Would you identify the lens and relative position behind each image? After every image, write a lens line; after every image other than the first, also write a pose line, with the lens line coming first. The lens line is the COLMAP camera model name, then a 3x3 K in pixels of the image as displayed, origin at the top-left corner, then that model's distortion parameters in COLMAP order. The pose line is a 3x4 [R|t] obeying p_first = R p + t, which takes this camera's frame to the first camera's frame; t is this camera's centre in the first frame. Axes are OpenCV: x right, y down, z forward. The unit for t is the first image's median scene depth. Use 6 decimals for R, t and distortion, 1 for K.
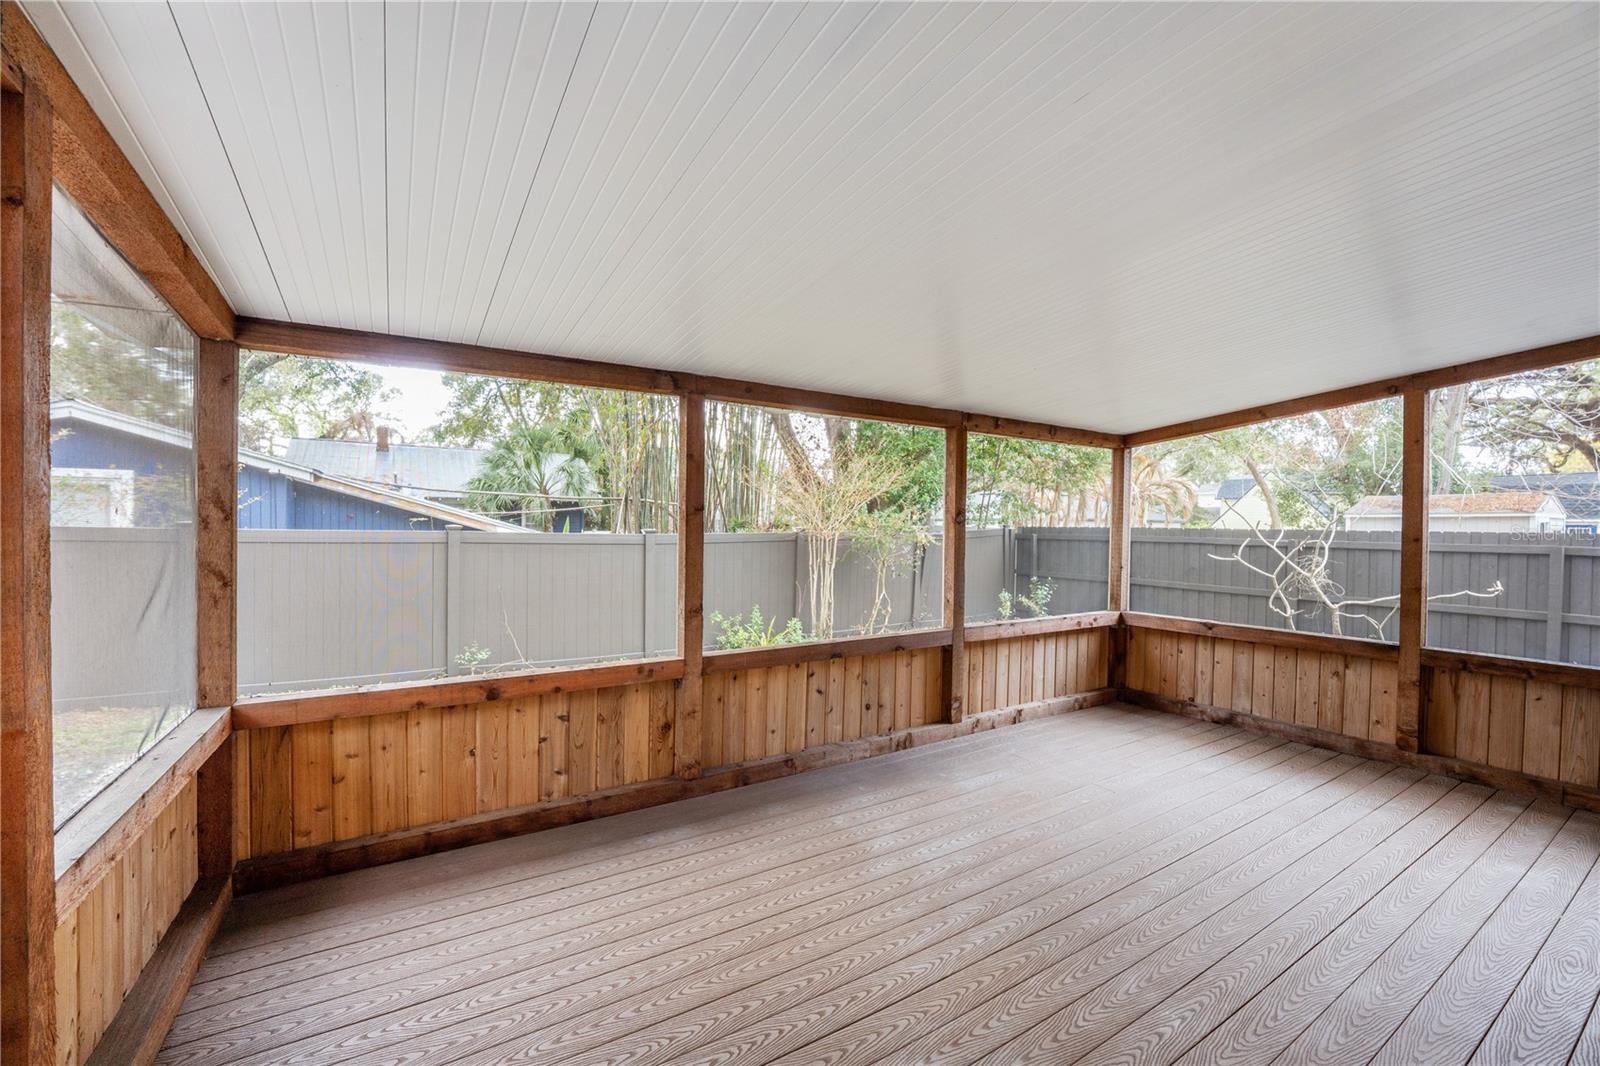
lens RADIAL K [[640.3, 0, 803.0], [0, 640.3, 518.9], [0, 0, 1]] dist [-0.001685, -0.000198]
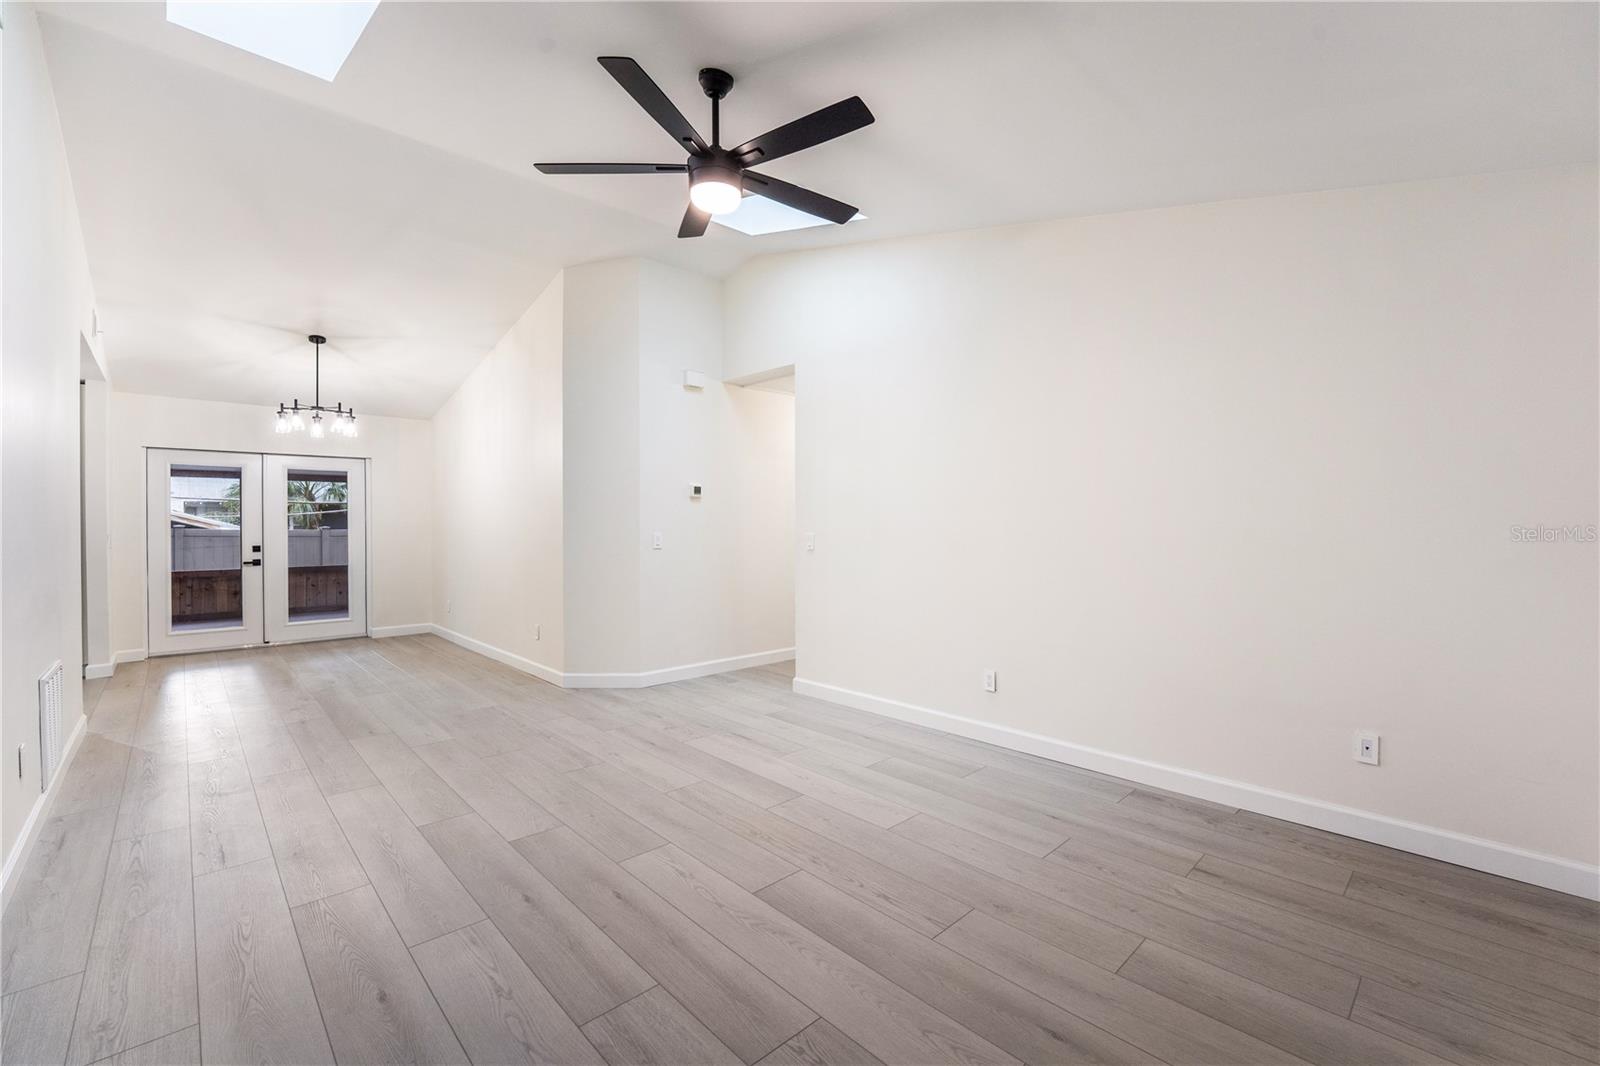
lens RADIAL K [[646.6, 0, 800.0], [0, 646.6, 533.0], [0, 0, 1]] dist [-0.001465, -0.000230]
pose [[0.979691, -0.015152, 0.199938, 0.538538], [0.009868, 0.999576, 0.027398, 0.001146], [-0.200269, -0.024869, 0.979425, -0.738612]]
